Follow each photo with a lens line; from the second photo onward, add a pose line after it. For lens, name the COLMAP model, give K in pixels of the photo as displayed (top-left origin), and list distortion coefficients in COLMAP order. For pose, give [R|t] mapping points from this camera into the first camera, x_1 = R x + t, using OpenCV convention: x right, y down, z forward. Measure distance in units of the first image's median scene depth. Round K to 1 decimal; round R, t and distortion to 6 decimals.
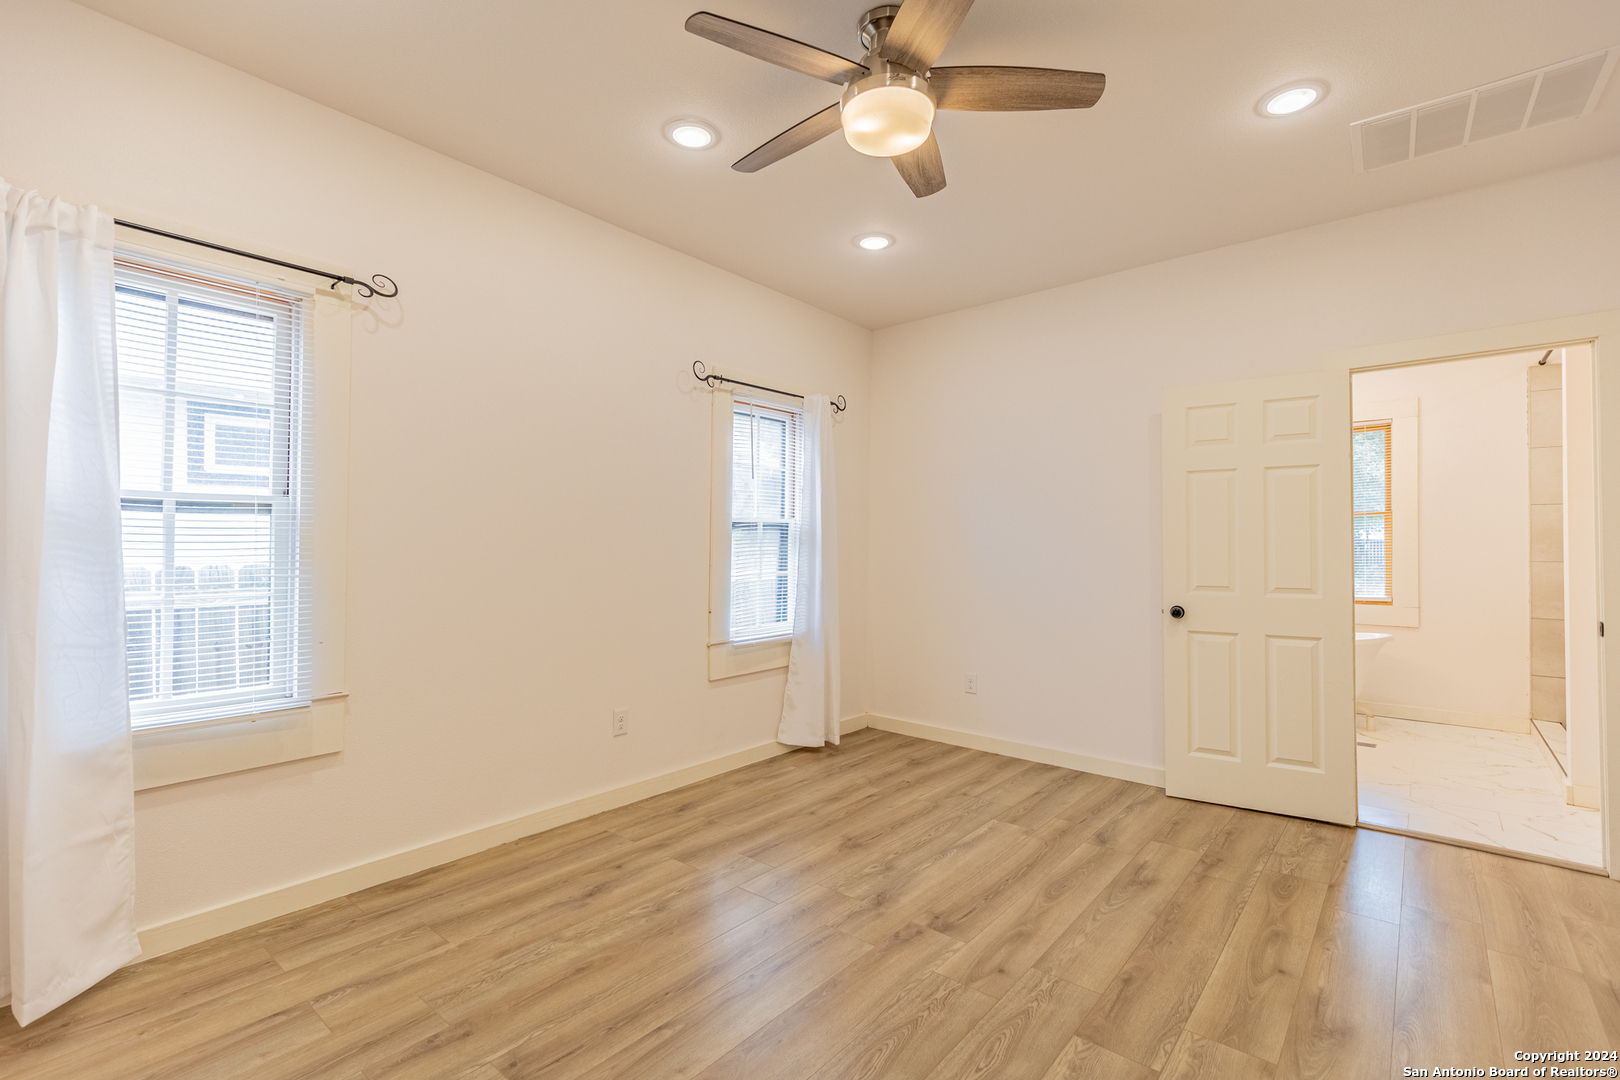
lens RADIAL K [[730.3, 0, 816.2], [0, 730.3, 536.5], [0, 0, 1]] dist [0.005470, 0.000379]
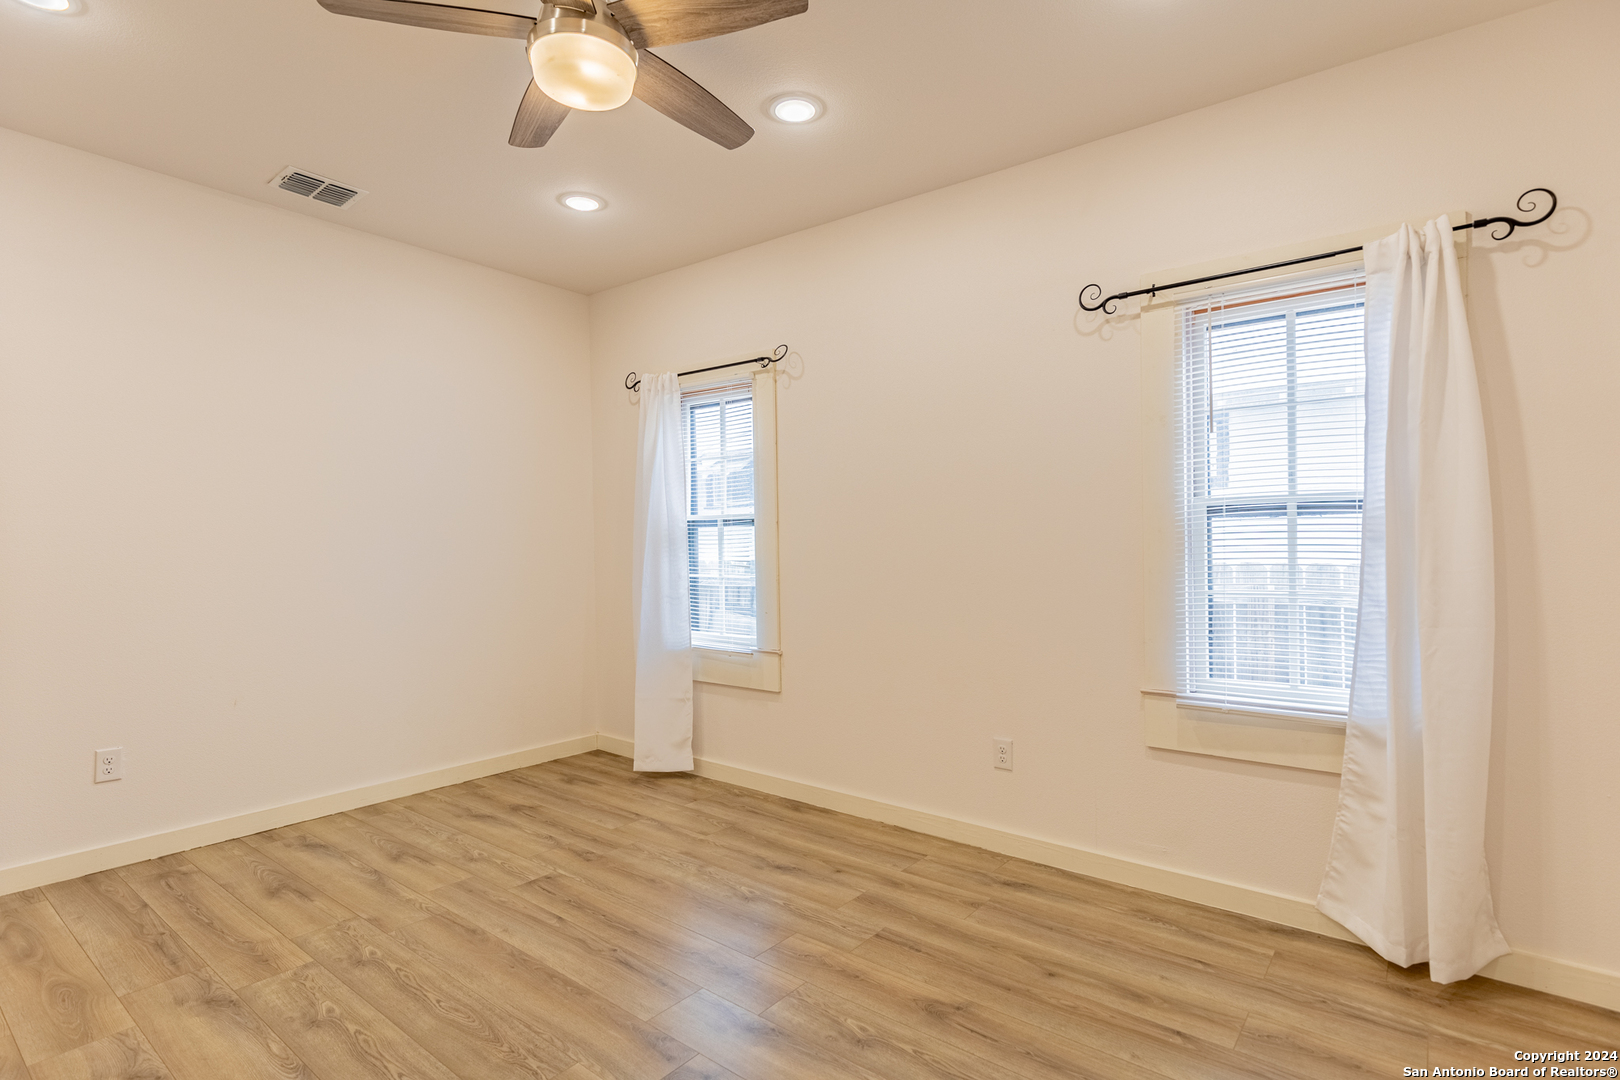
lens RADIAL K [[781.9, 0, 807.4], [0, 781.9, 541.8], [0, 0, 1]] dist [-0.002522, 0.000225]
pose [[0.029293, -0.010042, -0.999520, 0.742587], [0.013308, 0.999865, -0.009655, 0.017124], [0.999482, -0.013018, 0.029423, 0.883500]]
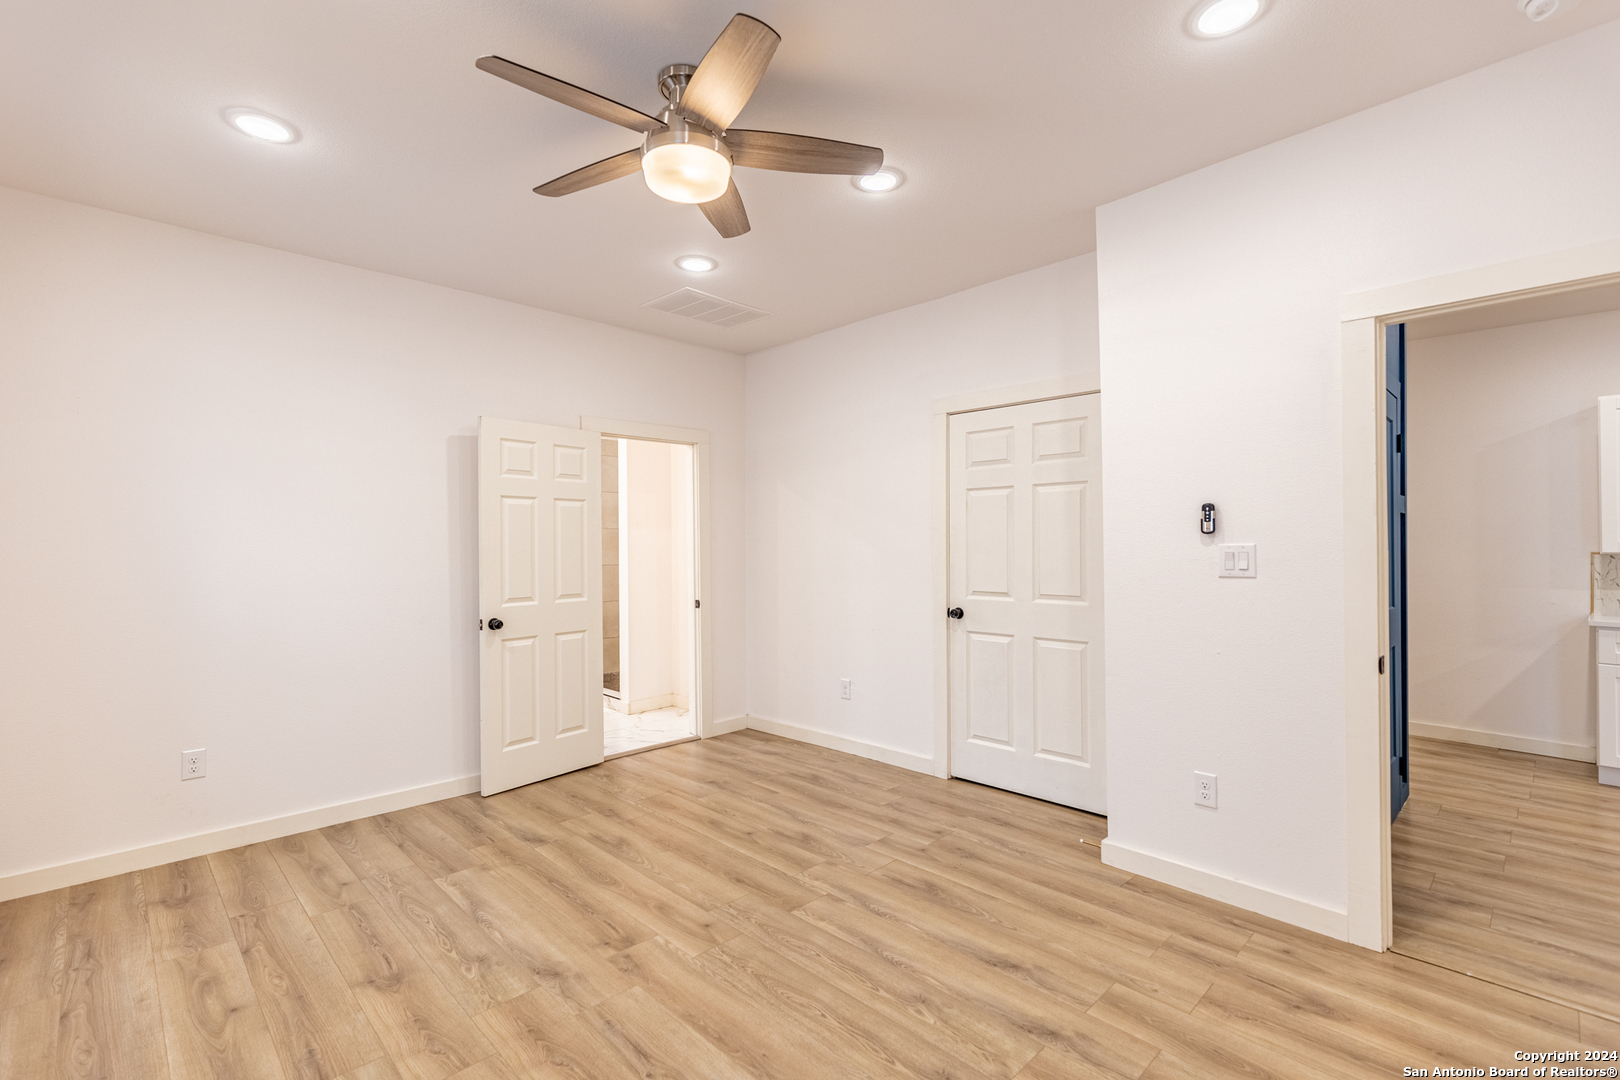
lens RADIAL K [[730.3, 0, 816.2], [0, 730.3, 536.5], [0, 0, 1]] dist [0.005470, 0.000379]
pose [[0.094966, 0.009533, 0.995435, -0.662772], [-0.003402, 0.999951, -0.009252, -0.022321], [-0.995475, -0.002508, 0.094994, 0.509273]]
